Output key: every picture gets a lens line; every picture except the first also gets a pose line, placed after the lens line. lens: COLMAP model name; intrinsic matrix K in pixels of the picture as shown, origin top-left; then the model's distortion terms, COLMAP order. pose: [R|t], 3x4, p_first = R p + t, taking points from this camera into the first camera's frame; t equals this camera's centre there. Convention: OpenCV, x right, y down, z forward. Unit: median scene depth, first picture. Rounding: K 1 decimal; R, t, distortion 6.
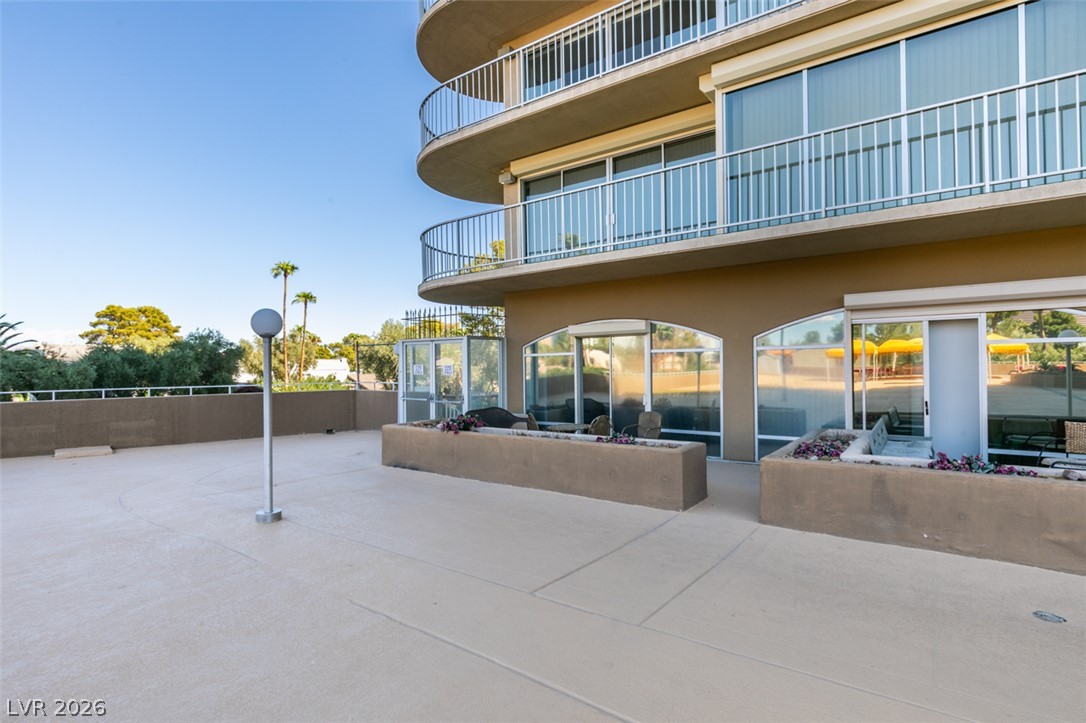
lens RADIAL K [[550.2, 0, 540.5], [0, 550.2, 365.6], [0, 0, 1]] dist [0.001333, -0.001018]
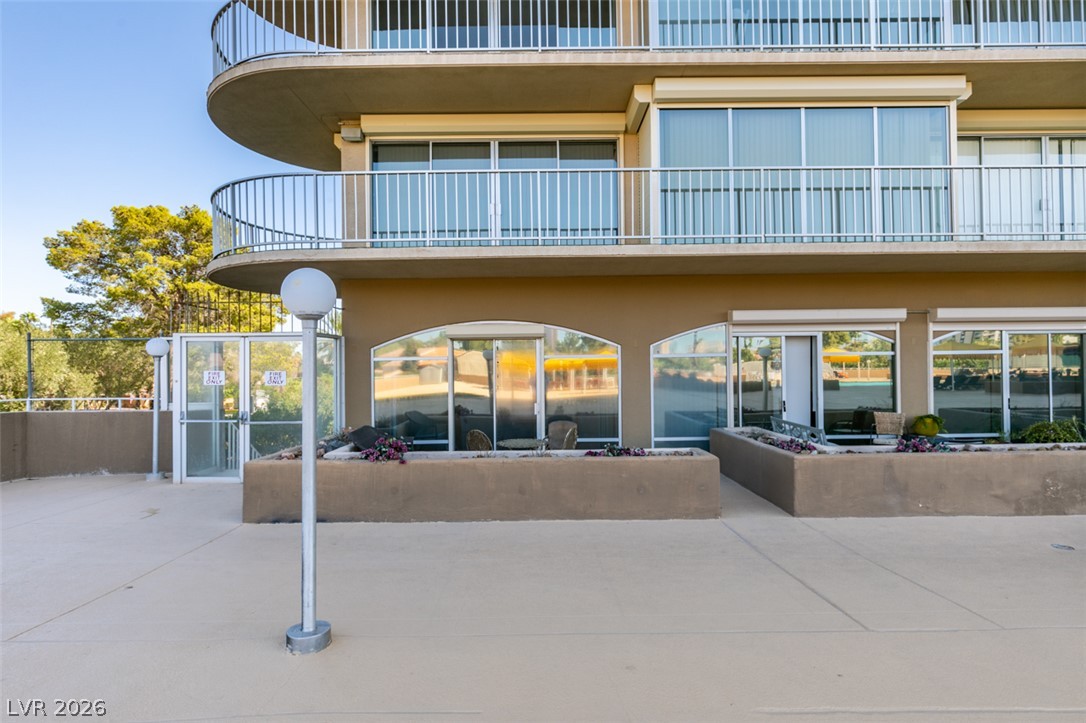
lens RADIAL K [[567.4, 0, 540.4], [0, 567.4, 364.2], [0, 0, 1]] dist [-0.003647, 0.001101]
pose [[0.803695, 0.009232, 0.594969, -0.471178], [0.000256, 0.999874, -0.015860, 0.002480], [-0.595041, 0.012899, 0.803592, 0.280988]]
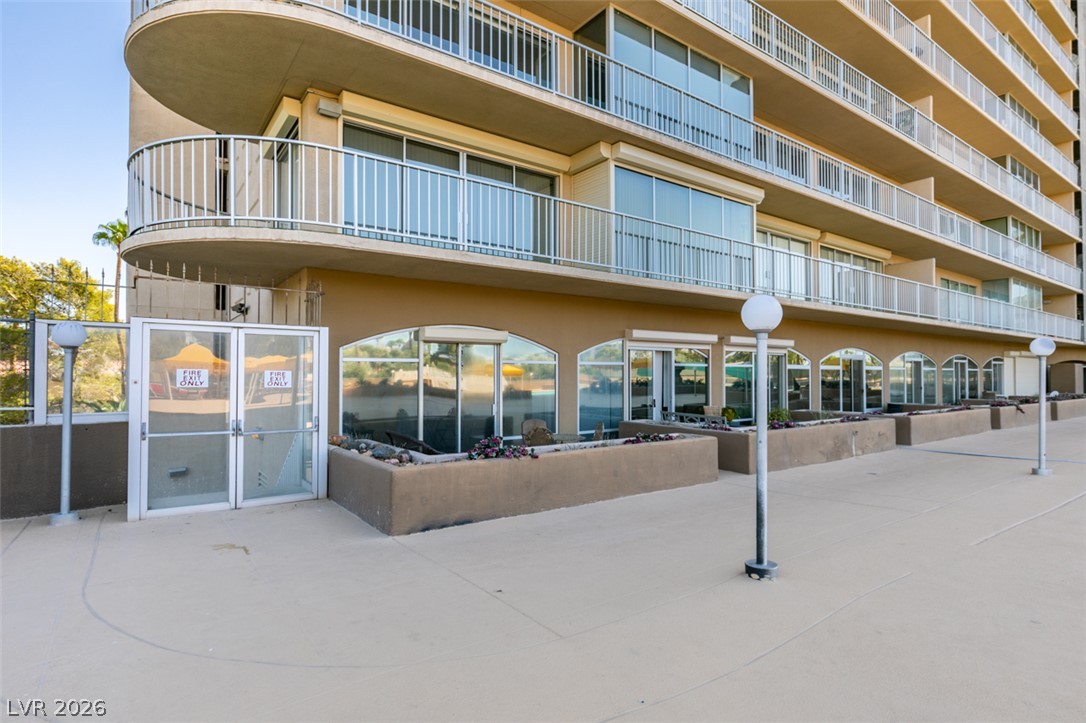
lens RADIAL K [[567.4, 0, 541.8], [0, 567.4, 361.4], [0, 0, 1]] dist [-0.003647, 0.001101]
pose [[0.300767, 0.035242, 0.953046, -0.961196], [-0.006517, 0.999370, -0.034899, 0.012638], [-0.953675, 0.004286, 0.300807, 0.760124]]
